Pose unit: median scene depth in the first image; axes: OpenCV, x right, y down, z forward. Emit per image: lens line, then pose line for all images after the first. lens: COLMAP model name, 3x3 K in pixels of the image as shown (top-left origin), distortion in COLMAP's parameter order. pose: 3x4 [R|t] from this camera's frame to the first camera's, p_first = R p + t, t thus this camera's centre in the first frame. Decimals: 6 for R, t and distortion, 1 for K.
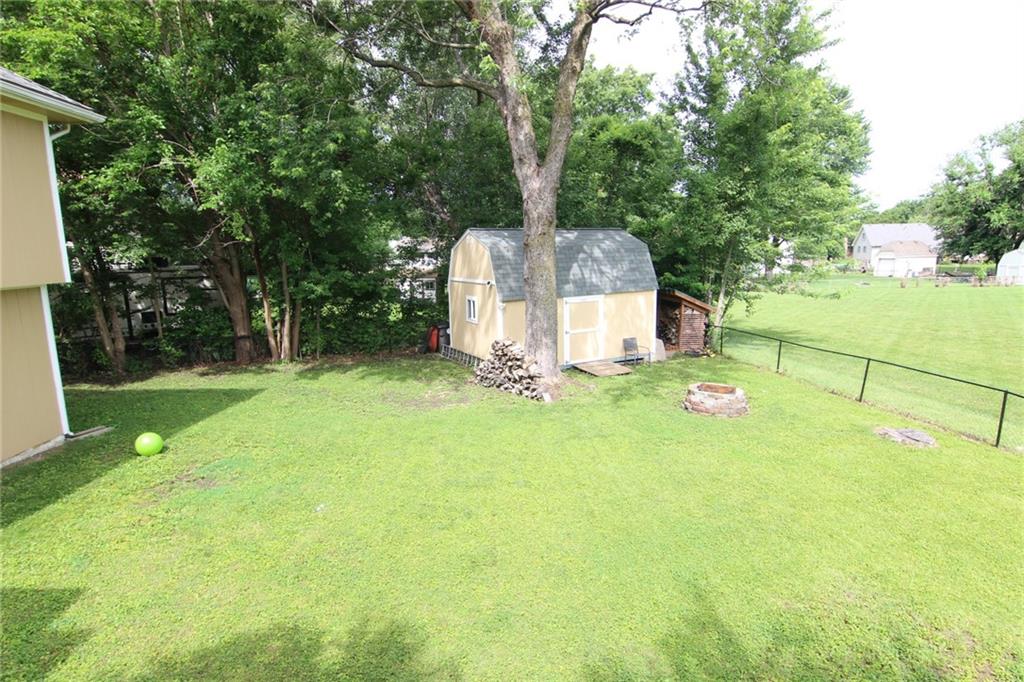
lens RADIAL K [[534.9, 0, 511.9], [0, 534.9, 340.3], [0, 0, 1]] dist [-0.004177, -0.009459]
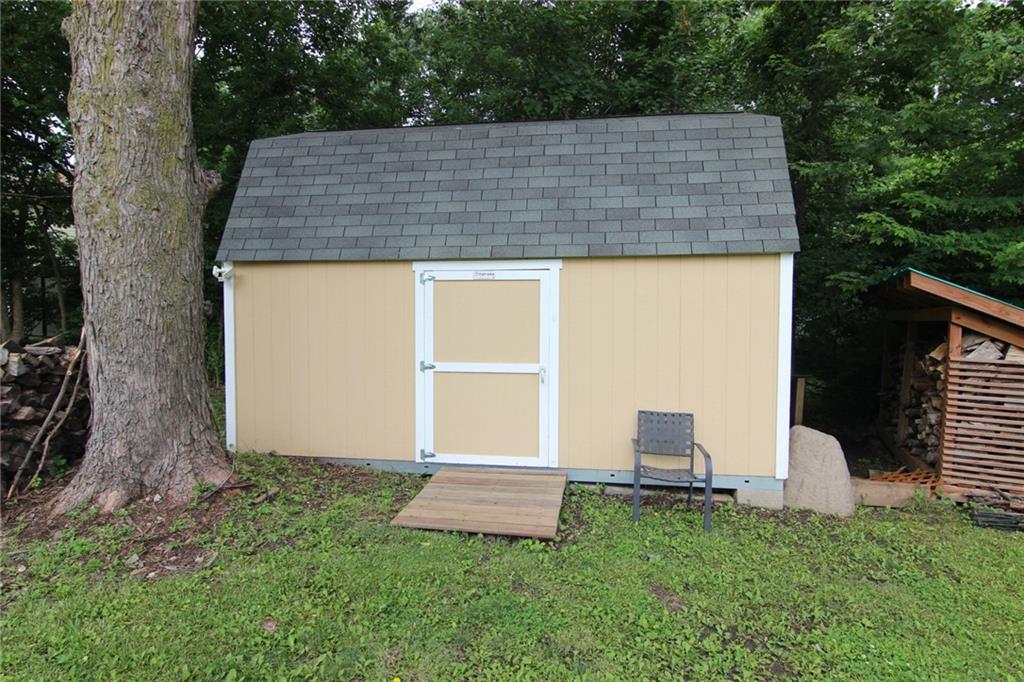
lens RADIAL K [[534.9, 0, 511.7], [0, 534.9, 340.8], [0, 0, 1]] dist [-0.004177, -0.009459]
pose [[0.804698, 0.035734, -0.592608, 0.320465], [-0.121528, 0.986965, -0.105508, -0.001378], [0.581113, 0.156920, 0.798551, 0.692193]]
